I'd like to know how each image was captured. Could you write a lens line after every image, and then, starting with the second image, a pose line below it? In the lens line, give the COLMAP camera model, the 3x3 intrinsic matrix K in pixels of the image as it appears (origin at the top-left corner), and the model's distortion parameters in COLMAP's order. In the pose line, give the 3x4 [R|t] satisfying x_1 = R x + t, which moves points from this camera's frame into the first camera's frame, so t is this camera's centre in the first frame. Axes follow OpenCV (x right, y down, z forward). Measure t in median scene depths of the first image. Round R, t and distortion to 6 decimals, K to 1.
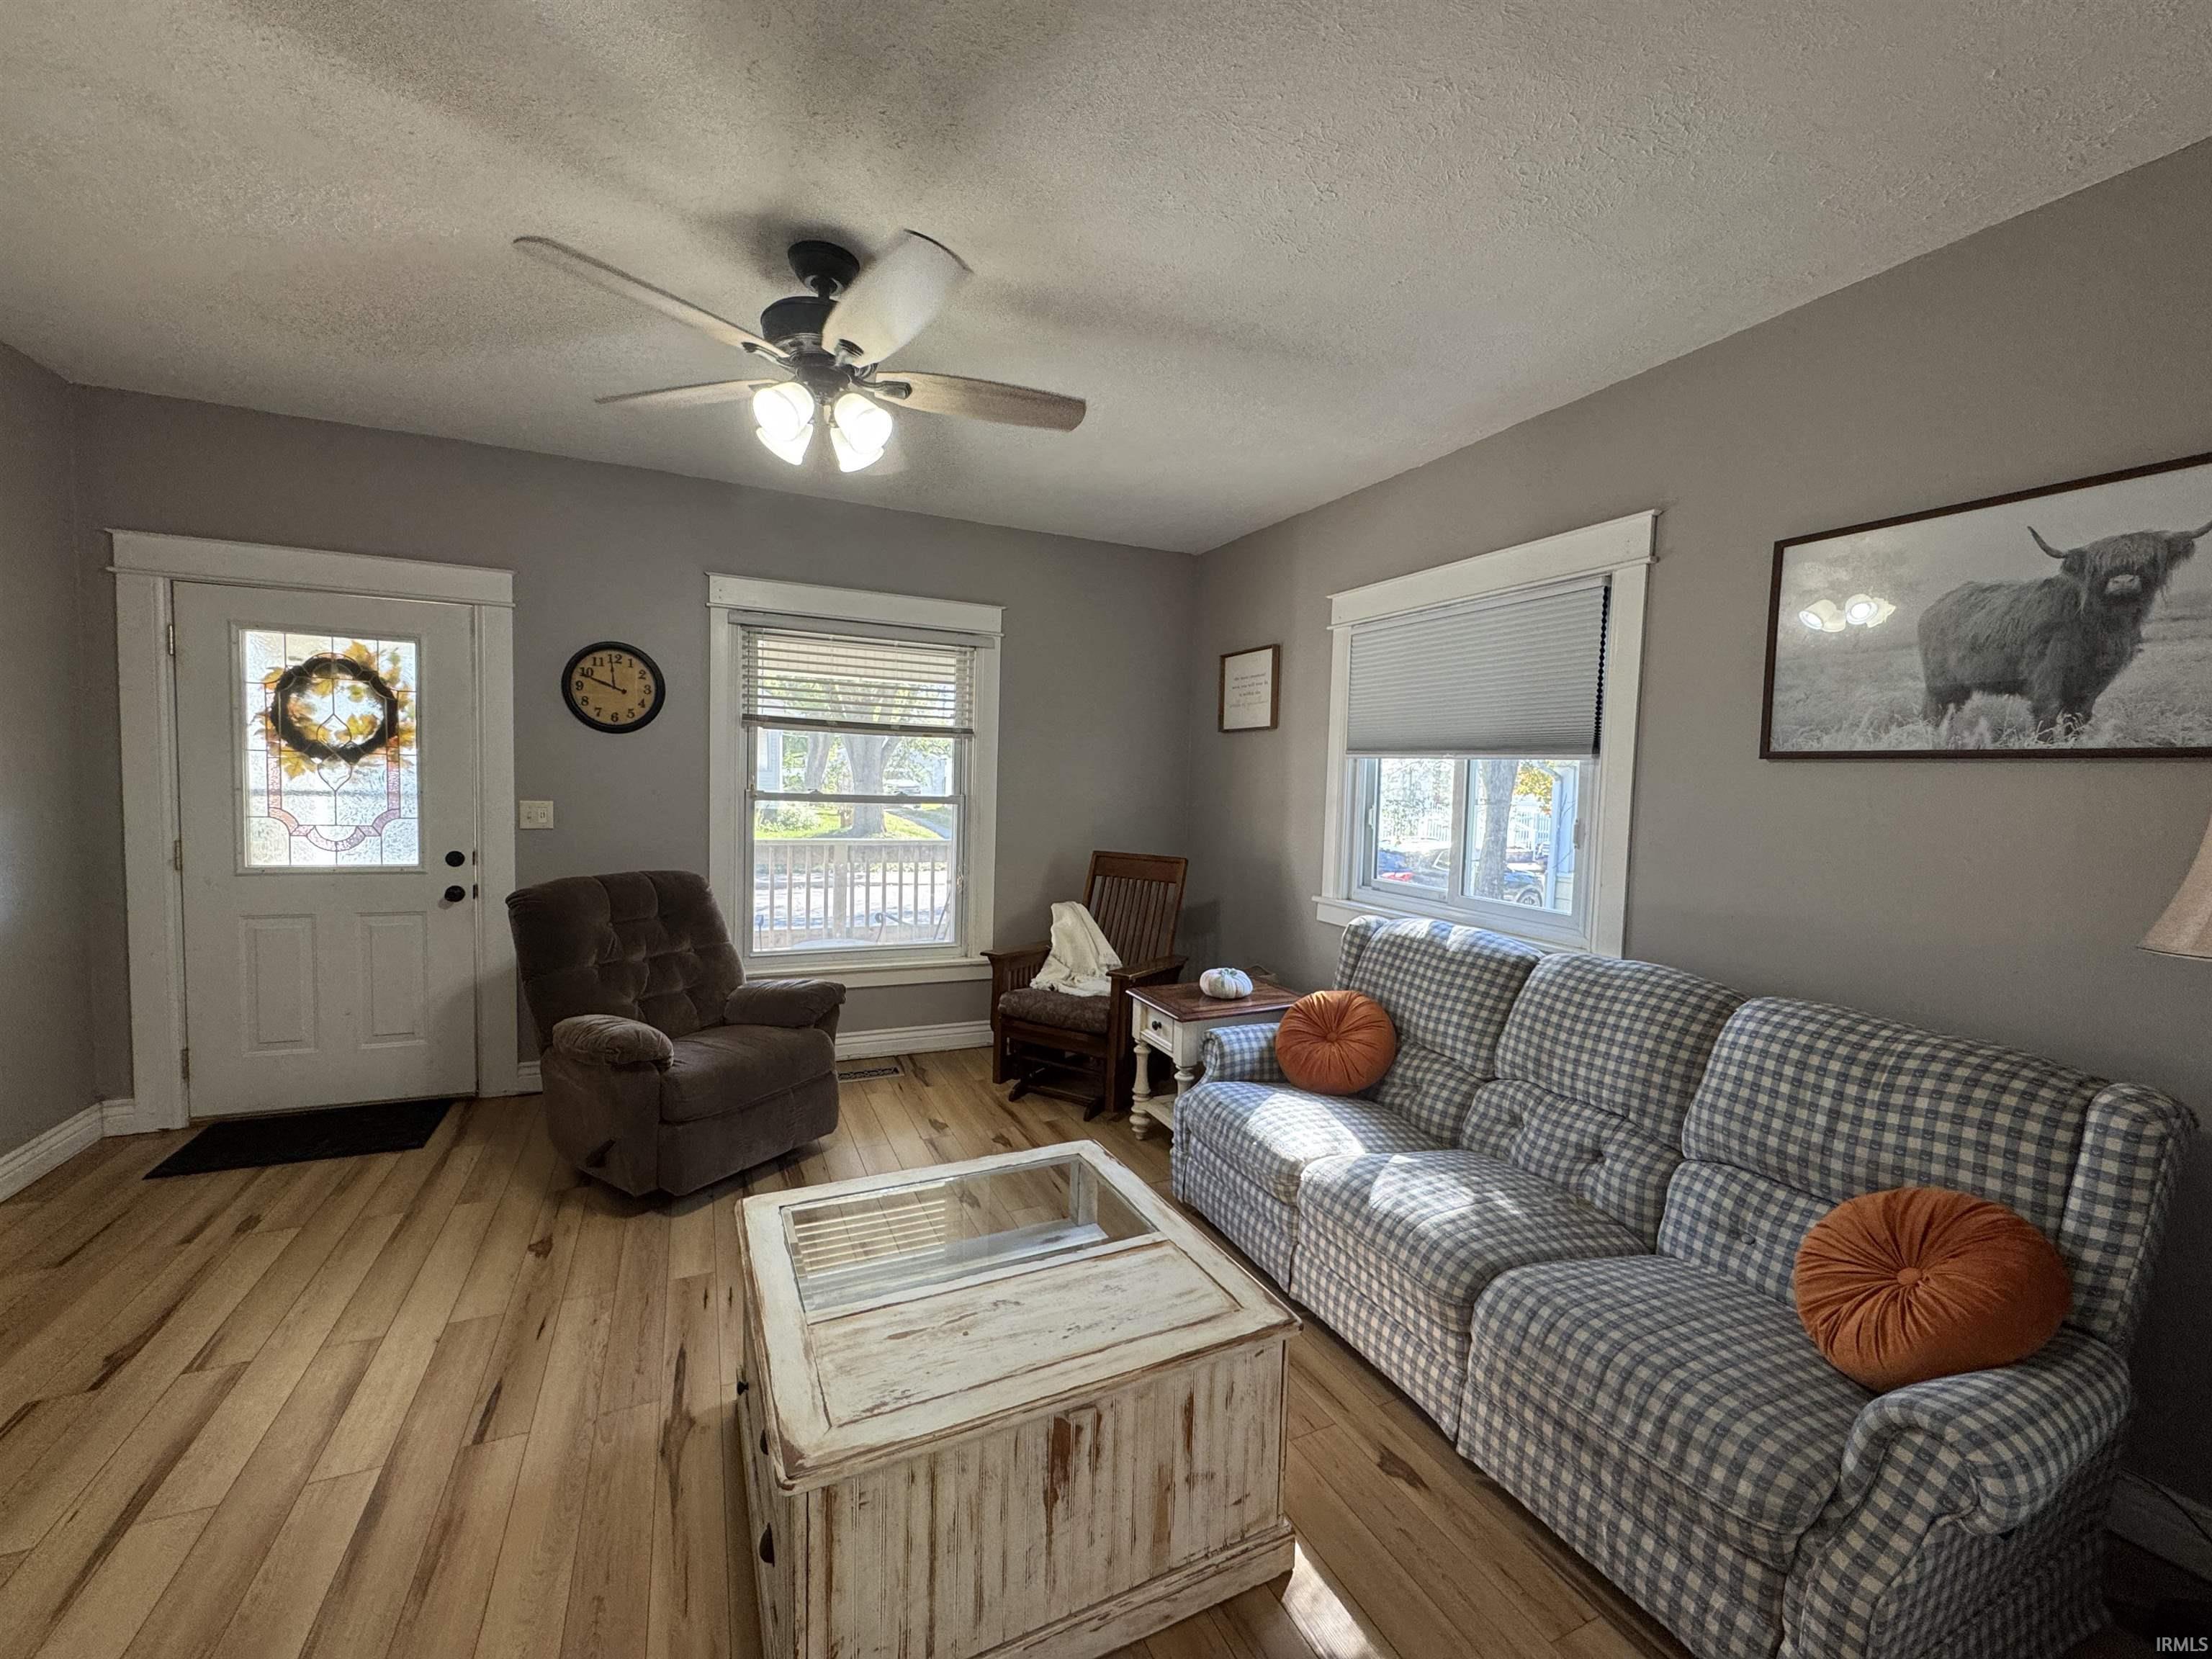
lens RADIAL K [[974.5, 0, 1106.0], [0, 974.5, 829.5], [0, 0, 1]] dist [-0.003913, -0.000492]
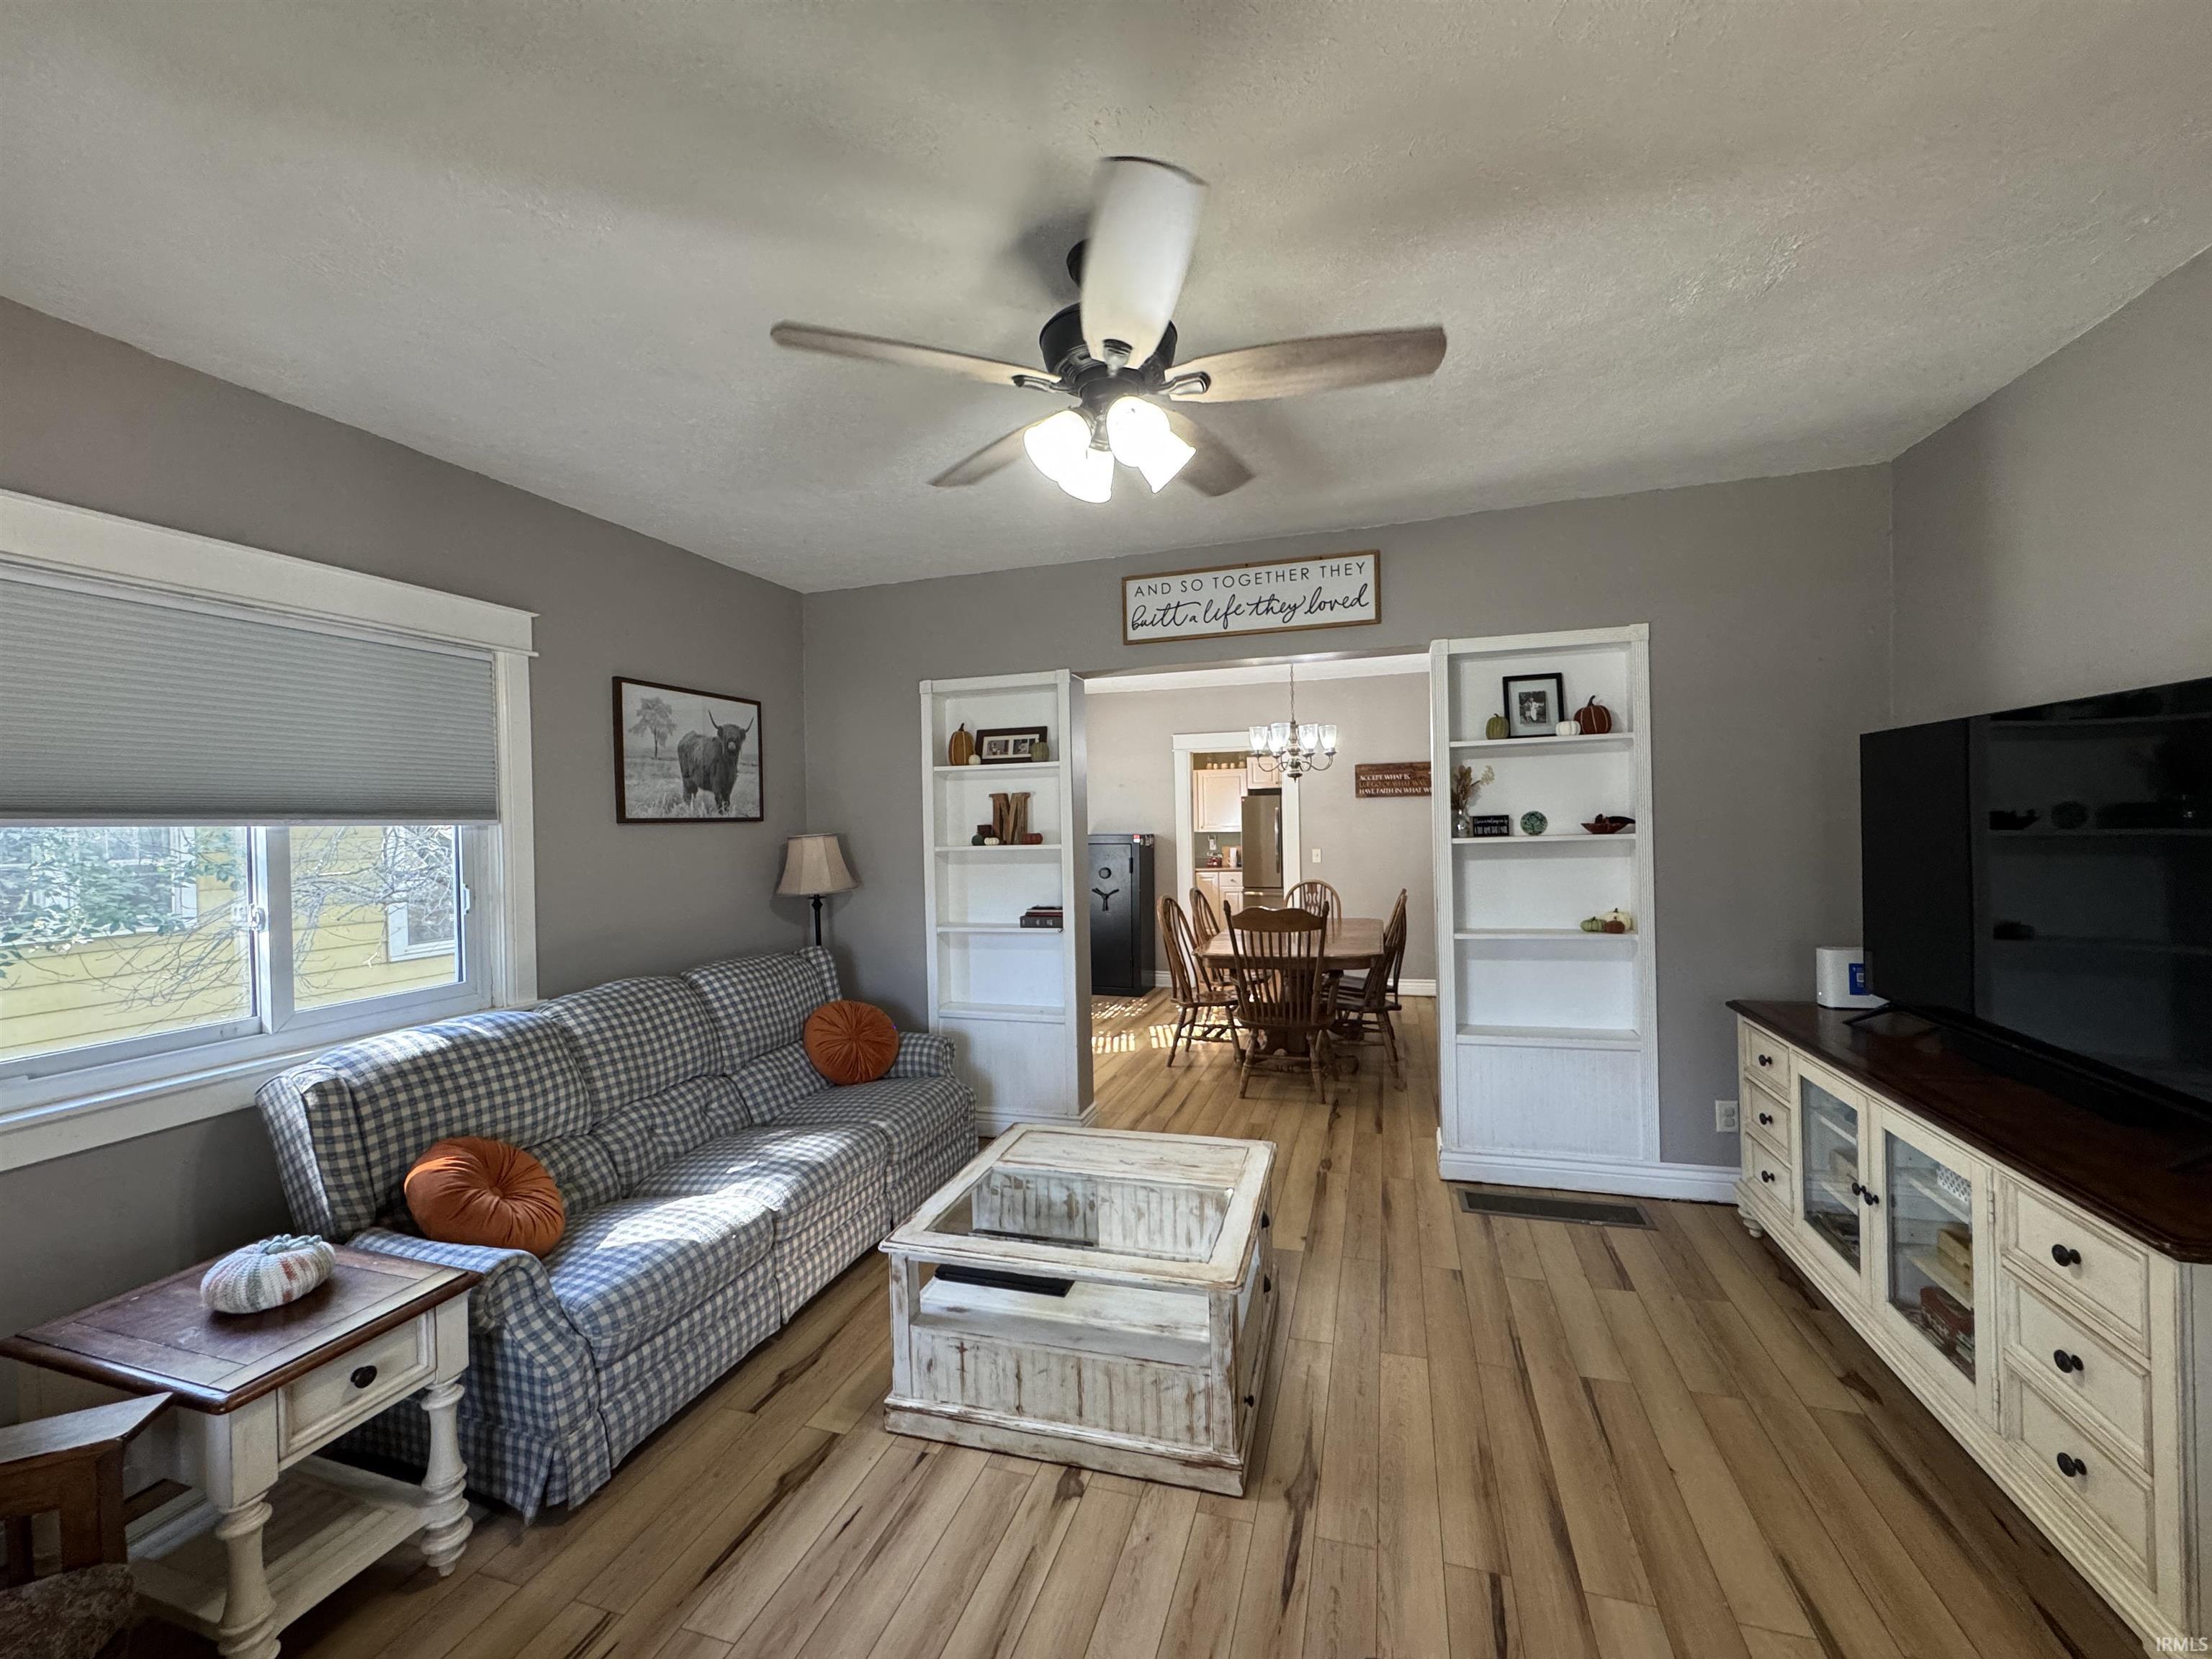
lens RADIAL K [[974.5, 0, 1106.0], [0, 974.5, 829.5], [0, 0, 1]] dist [-0.003913, -0.000492]
pose [[-0.770450, -0.017401, 0.637263, -0.986009], [0.034788, 0.996990, 0.069282, -0.166335], [-0.636551, 0.075547, -0.767526, 1.992481]]
